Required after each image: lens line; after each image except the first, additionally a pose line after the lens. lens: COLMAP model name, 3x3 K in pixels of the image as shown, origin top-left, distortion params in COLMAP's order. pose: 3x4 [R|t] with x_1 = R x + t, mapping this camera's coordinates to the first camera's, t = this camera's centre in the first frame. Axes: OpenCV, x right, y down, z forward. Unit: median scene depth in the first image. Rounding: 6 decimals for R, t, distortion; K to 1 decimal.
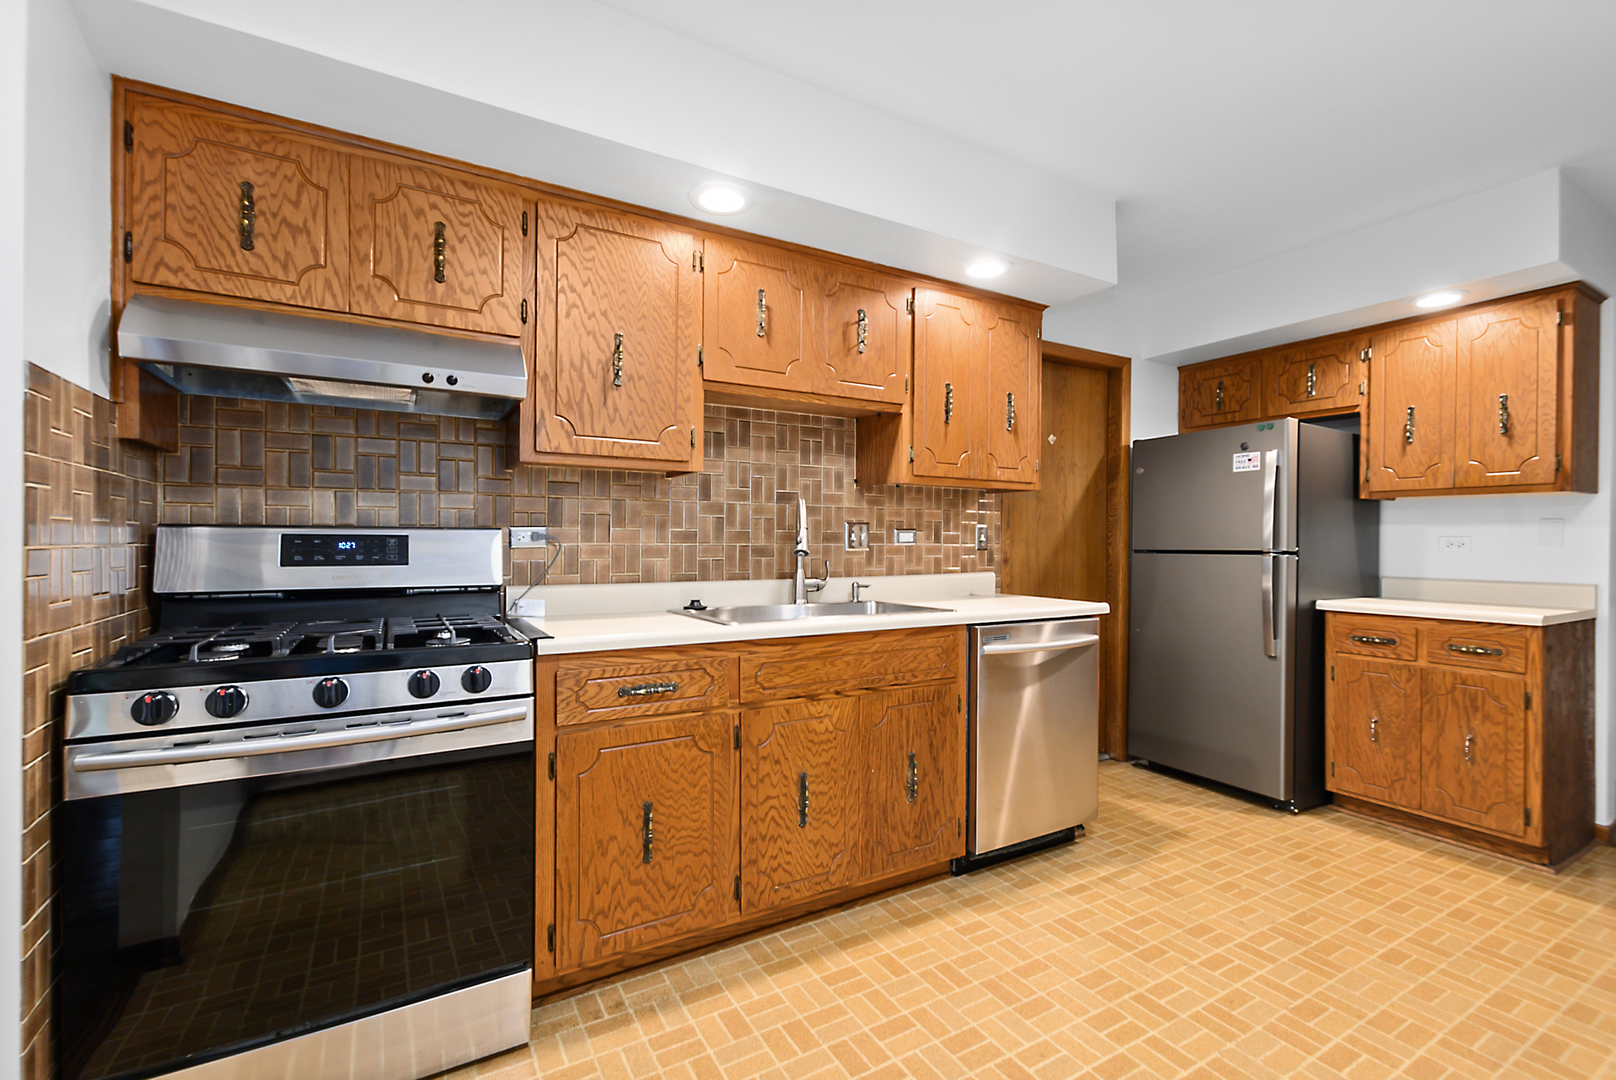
lens RADIAL K [[706.0, 0, 822.9], [0, 706.0, 538.9], [0, 0, 1]] dist [0.002976, 0.000099]
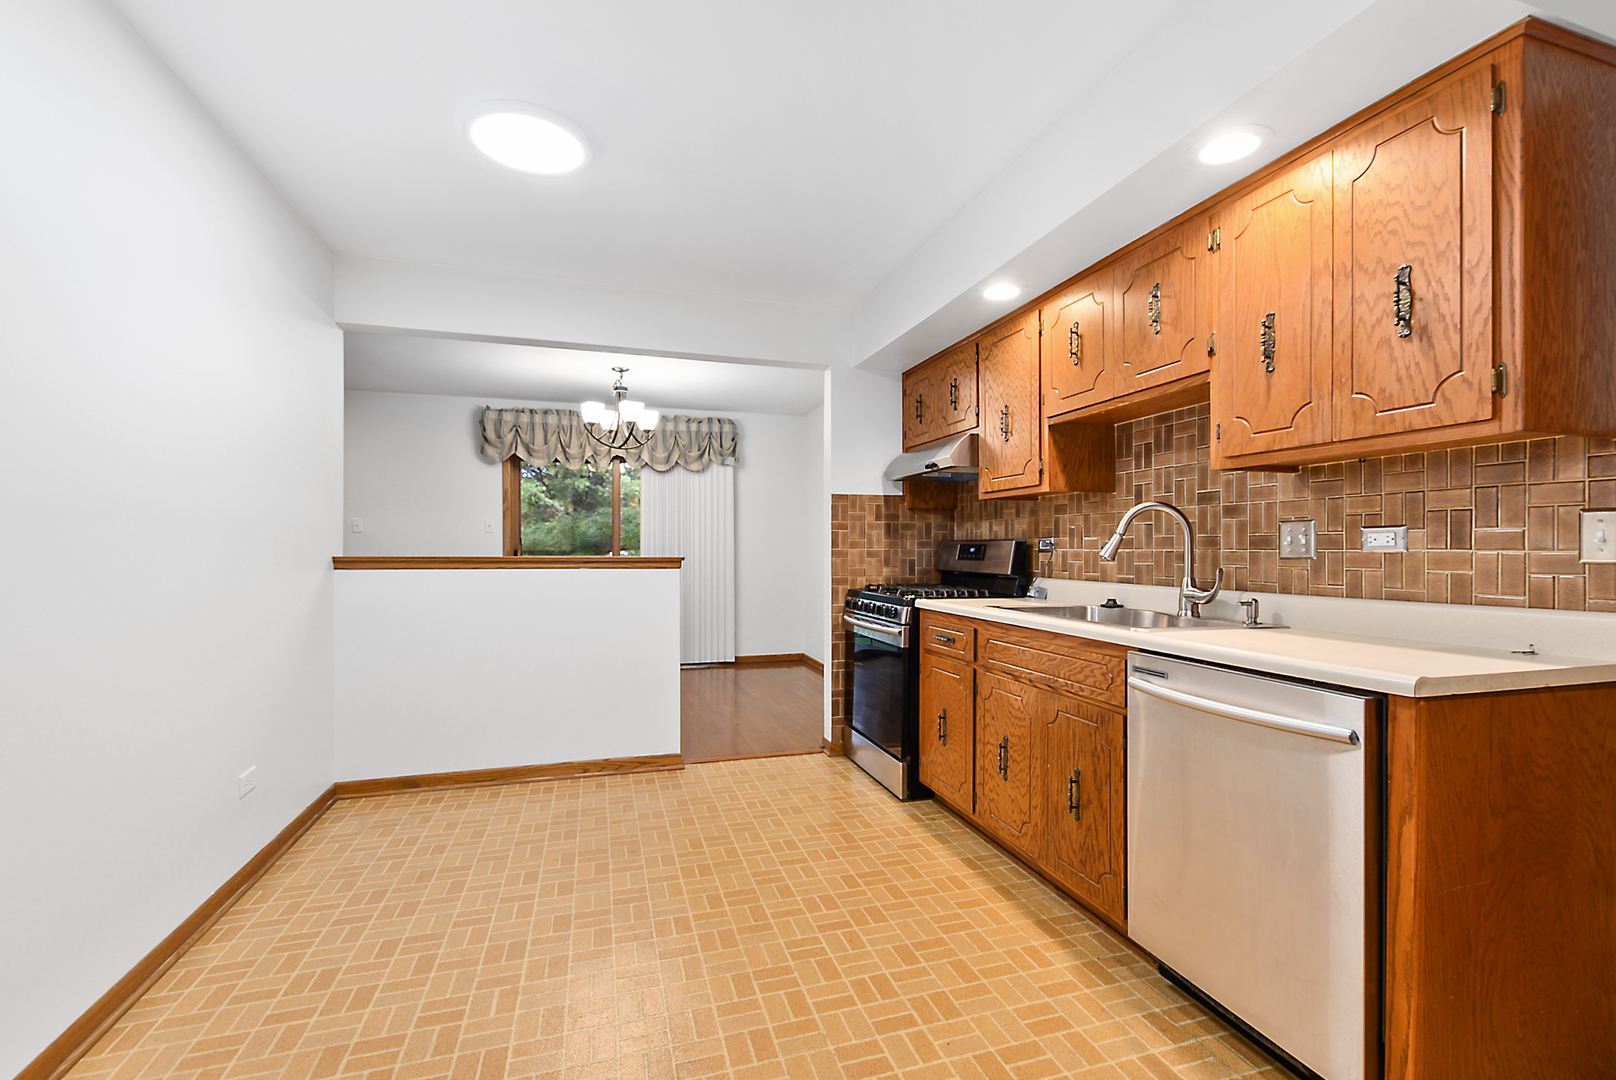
lens RADIAL K [[711.2, 0, 817.1], [0, 711.2, 550.3], [0, 0, 1]] dist [0.000356, 0.000168]
pose [[-0.228926, -0.004207, -0.973435, 0.986405], [-0.004096, 0.999986, -0.003359, 0.013342], [0.973435, 0.003218, -0.228940, 0.764543]]
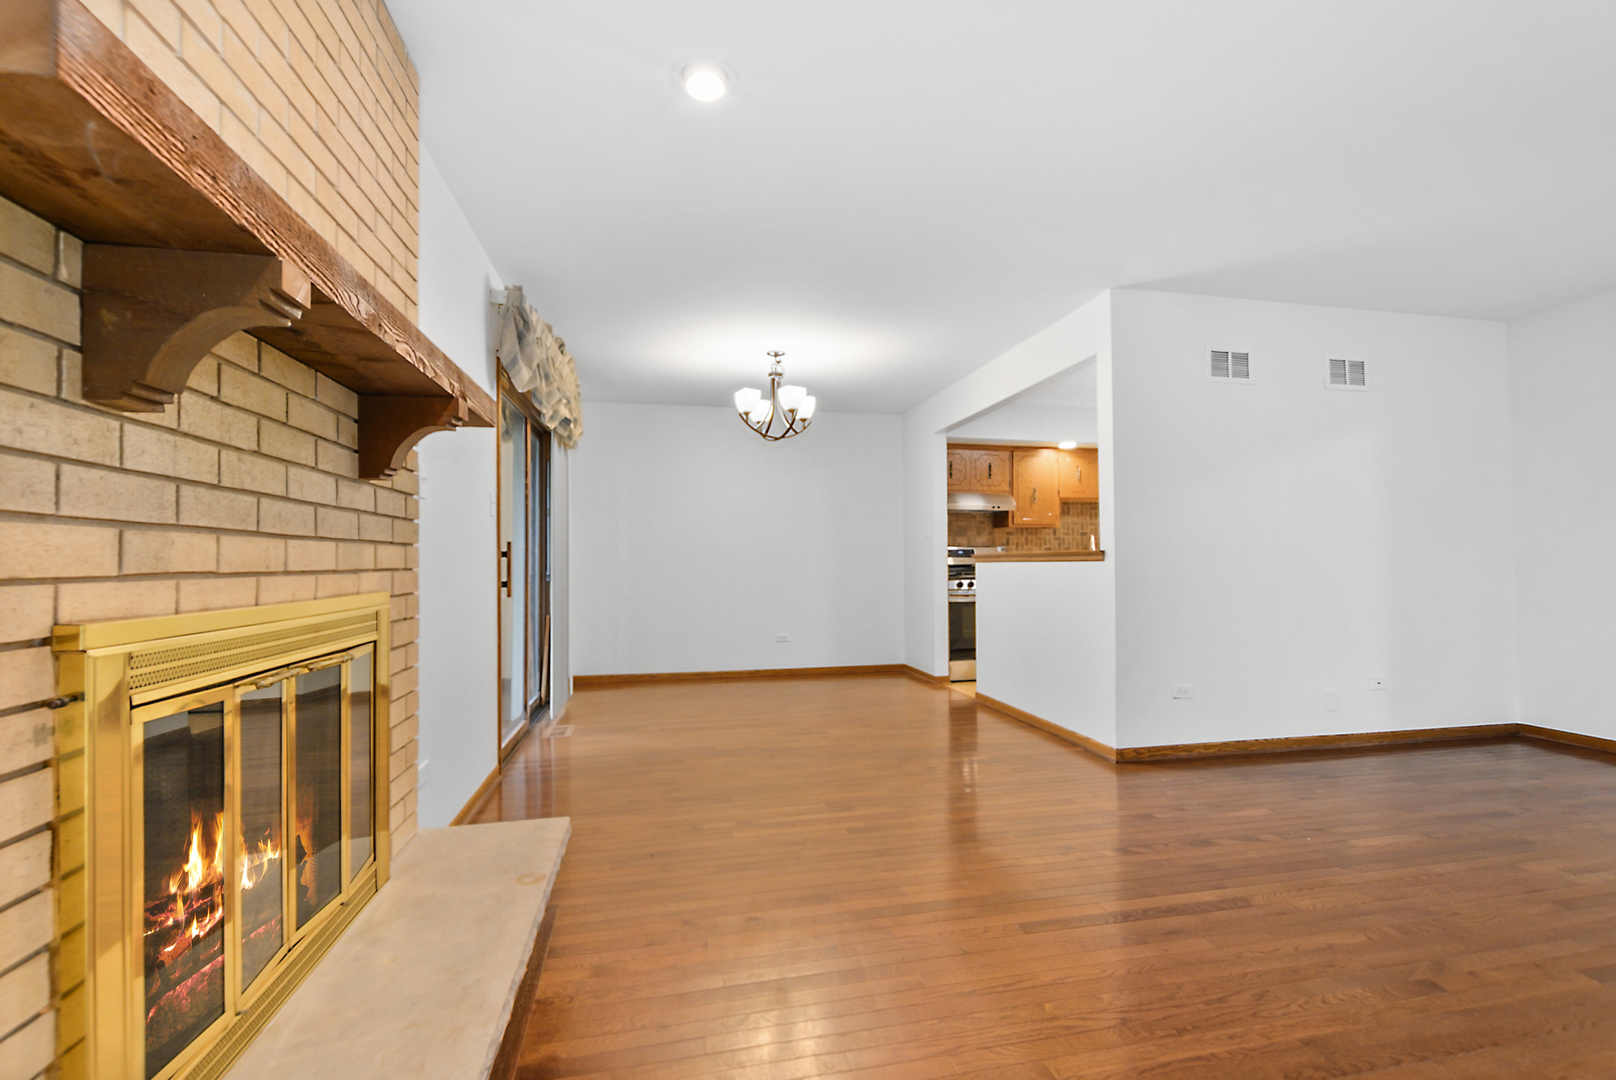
lens RADIAL K [[711.2, 0, 817.1], [0, 711.2, 550.3], [0, 0, 1]] dist [0.000356, 0.000168]
pose [[0.946856, -0.017061, -0.321205, -0.152045], [0.012323, 0.999783, -0.016776, 0.037552], [0.321421, 0.011927, 0.946861, -1.947878]]
